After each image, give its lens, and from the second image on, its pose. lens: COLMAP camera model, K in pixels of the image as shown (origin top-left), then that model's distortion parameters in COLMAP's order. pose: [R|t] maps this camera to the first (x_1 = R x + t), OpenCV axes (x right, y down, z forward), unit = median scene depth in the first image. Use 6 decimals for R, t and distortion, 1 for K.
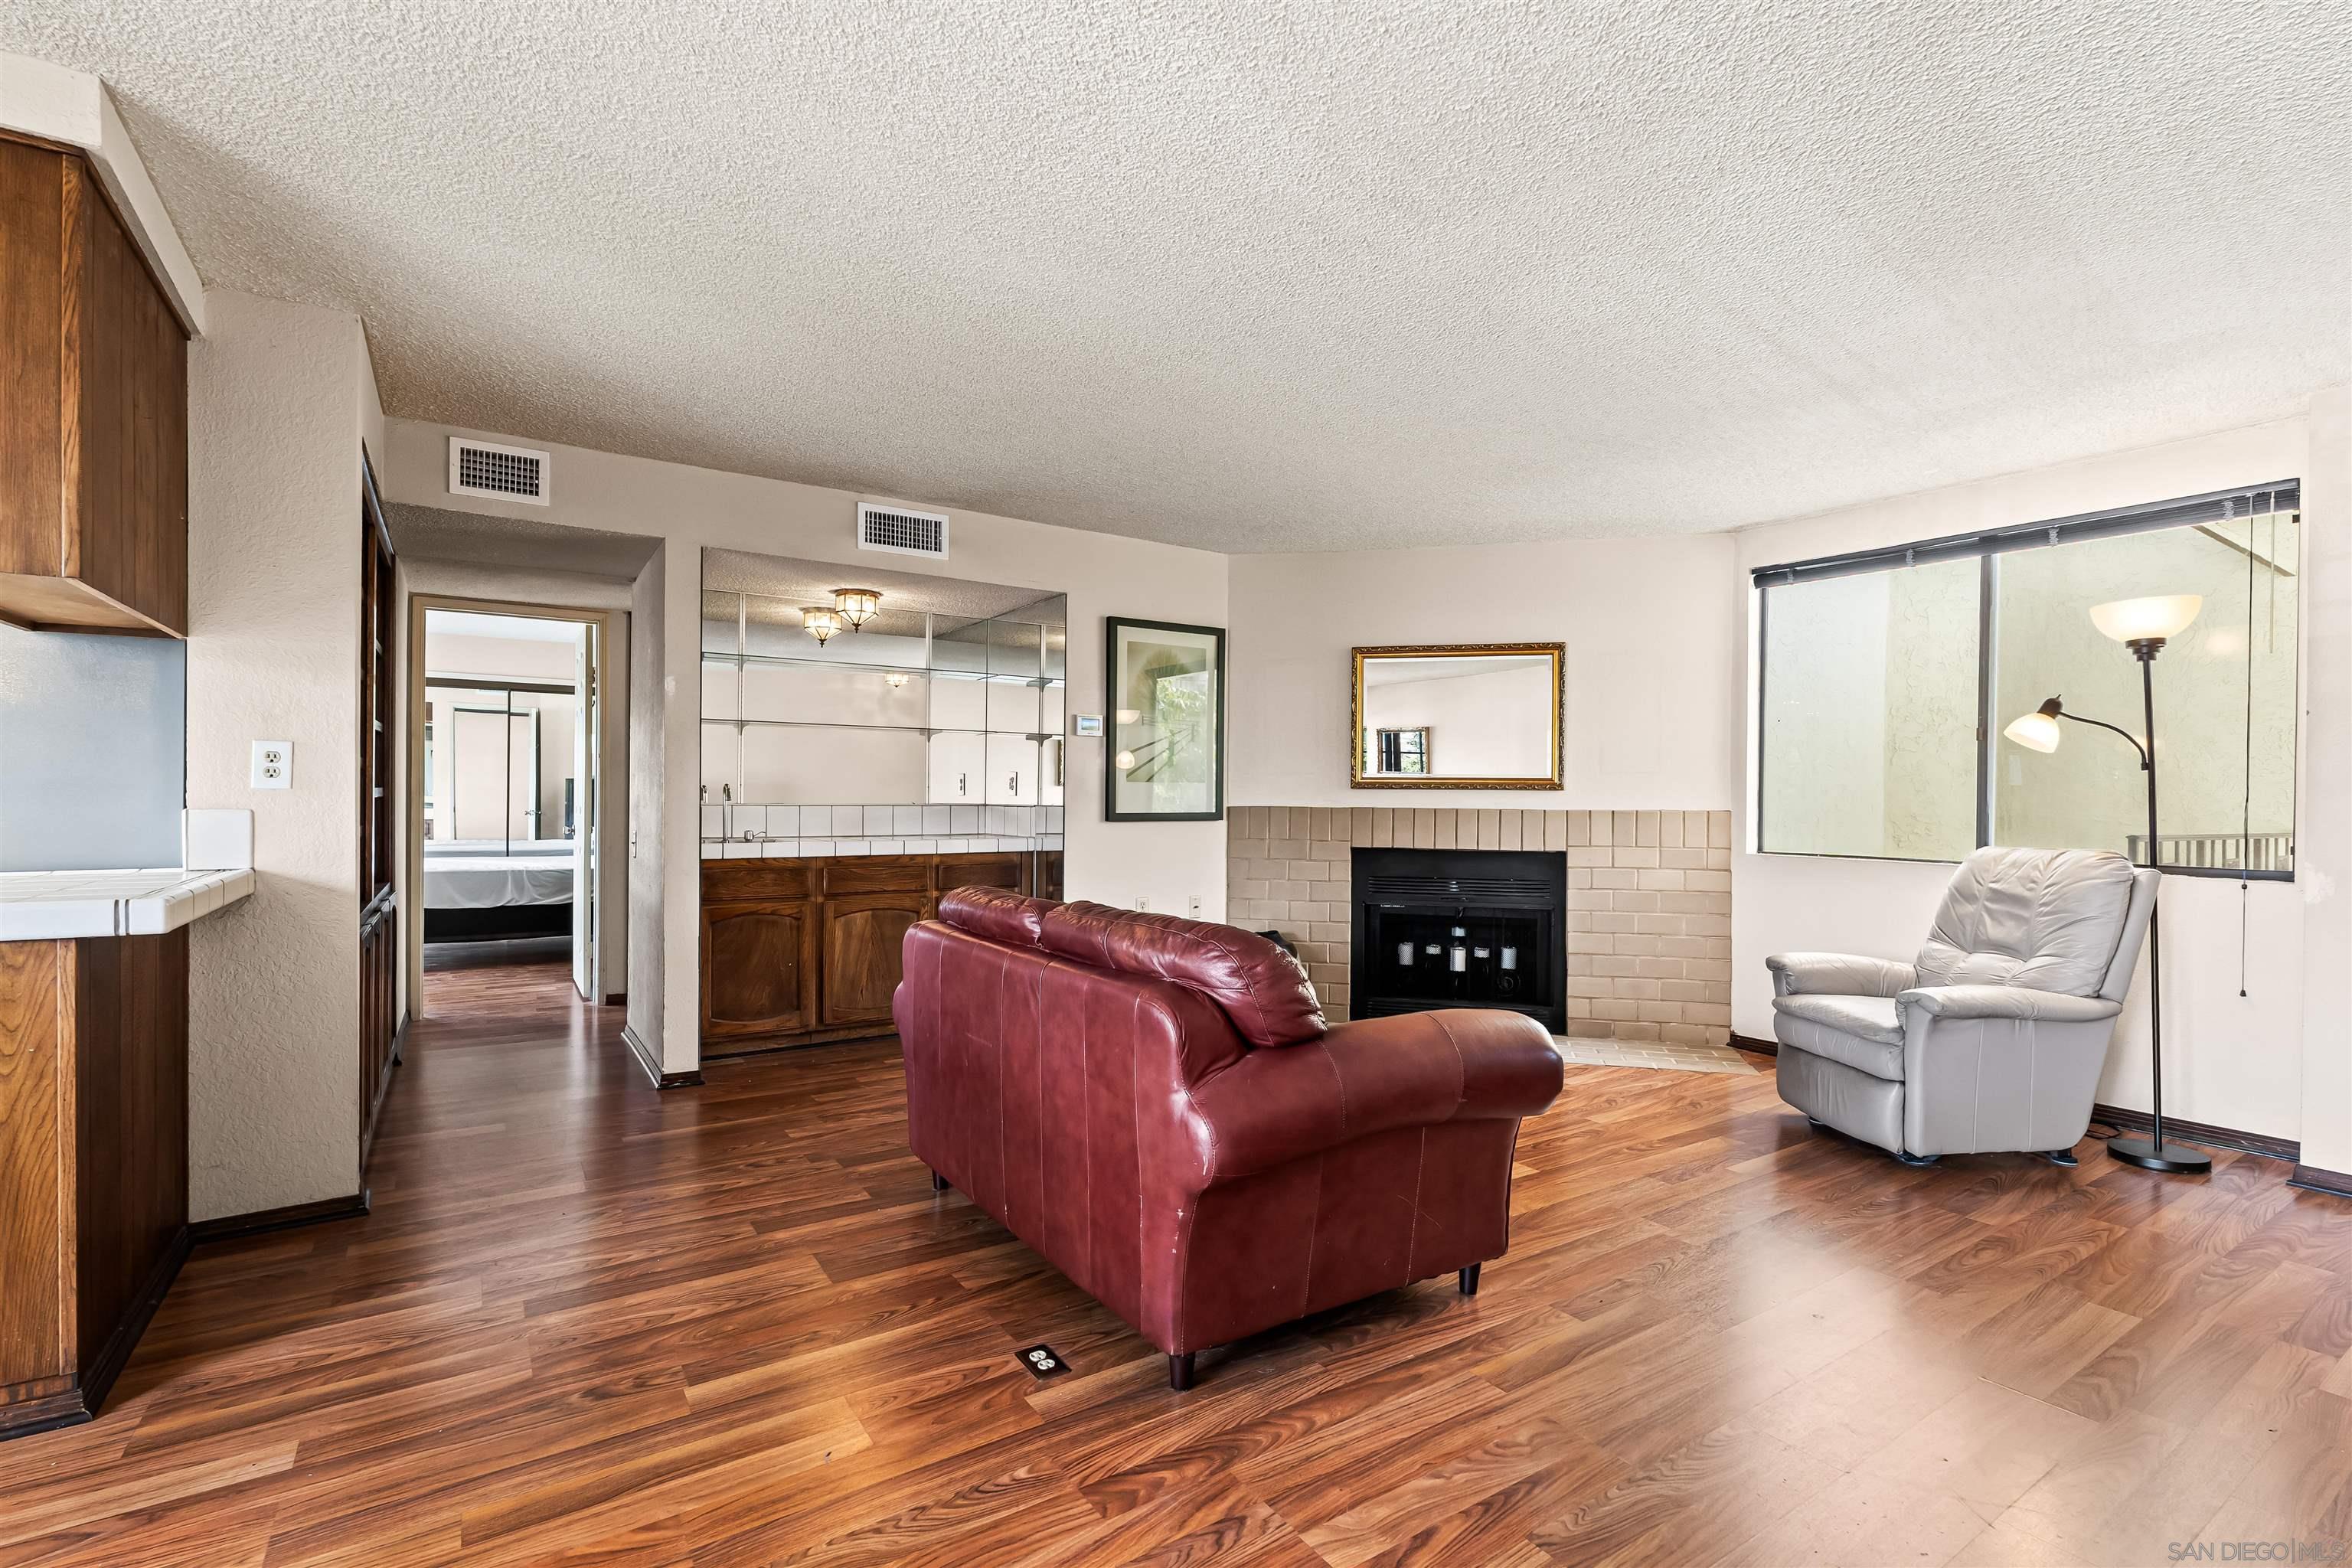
lens RADIAL K [[1055.4, 0, 1174.7], [0, 1055.4, 810.6], [0, 0, 1]] dist [-0.003127, 0.000718]
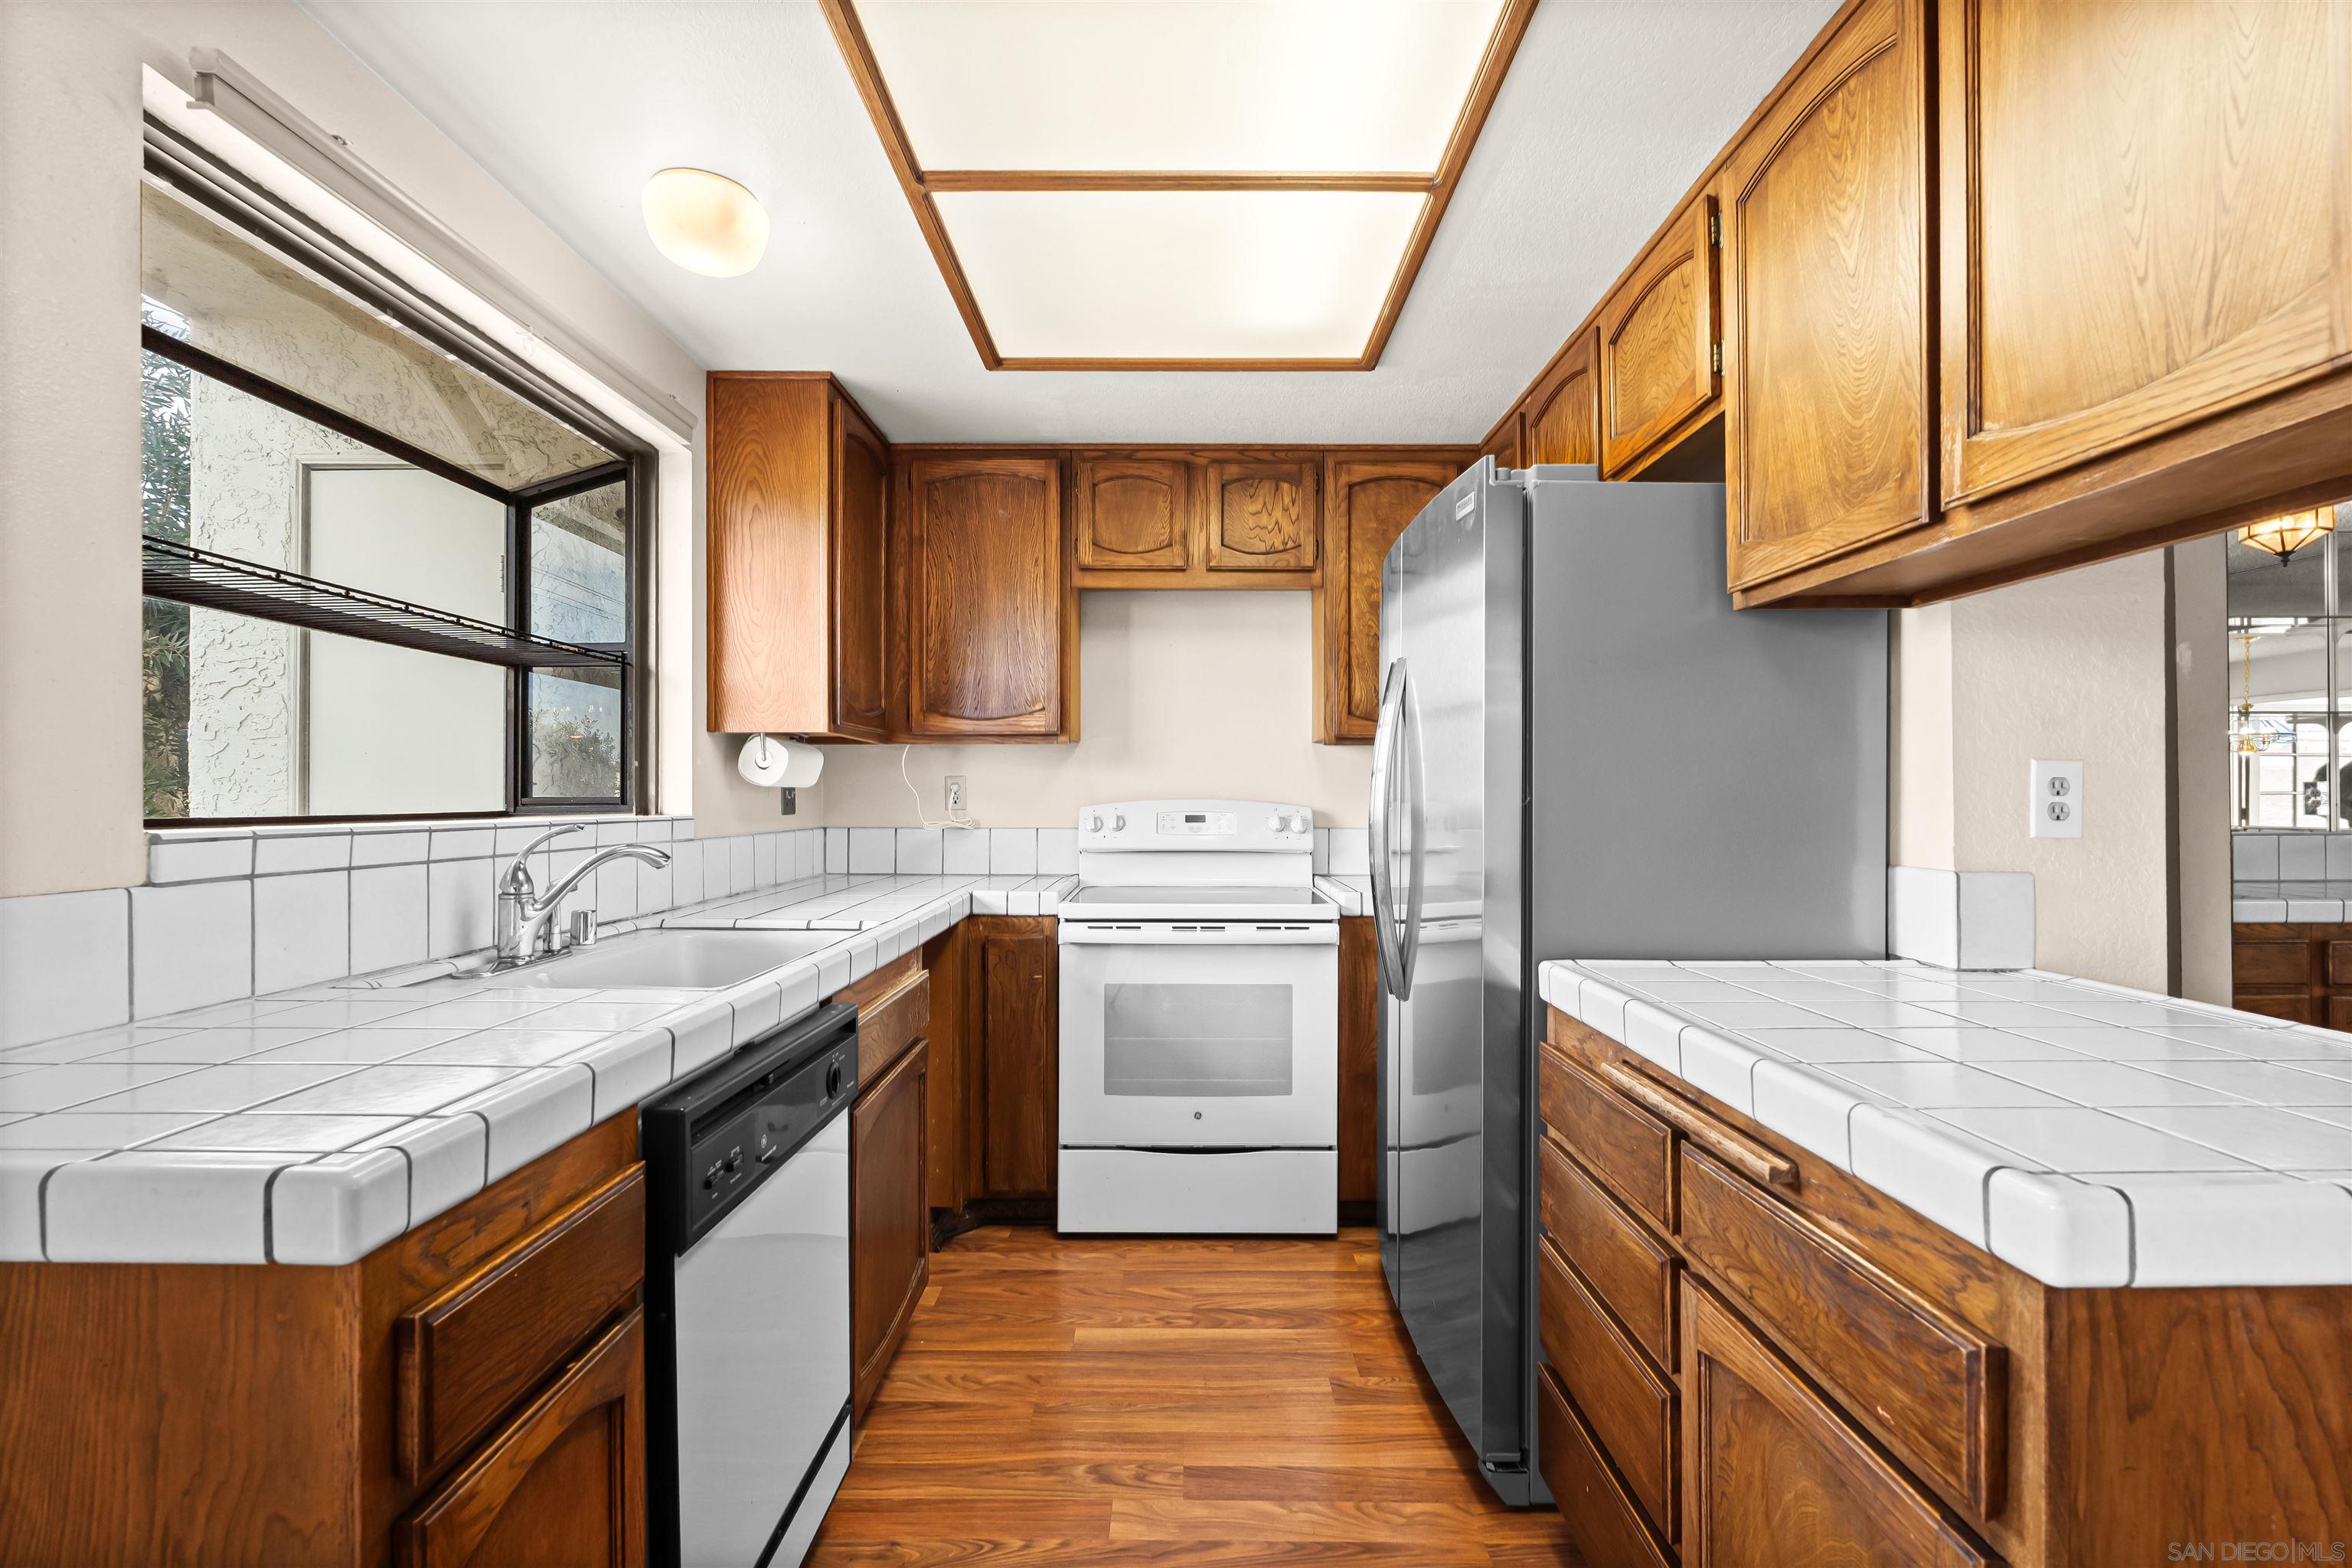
lens RADIAL K [[1055.4, 0, 1168.0], [0, 1055.4, 768.3], [0, 0, 1]] dist [-0.003127, 0.000718]
pose [[0.830387, -0.024222, -0.556660, -0.569271], [0.001032, 0.999120, -0.041936, -0.022252], [0.557186, 0.034248, 0.829681, 0.126229]]
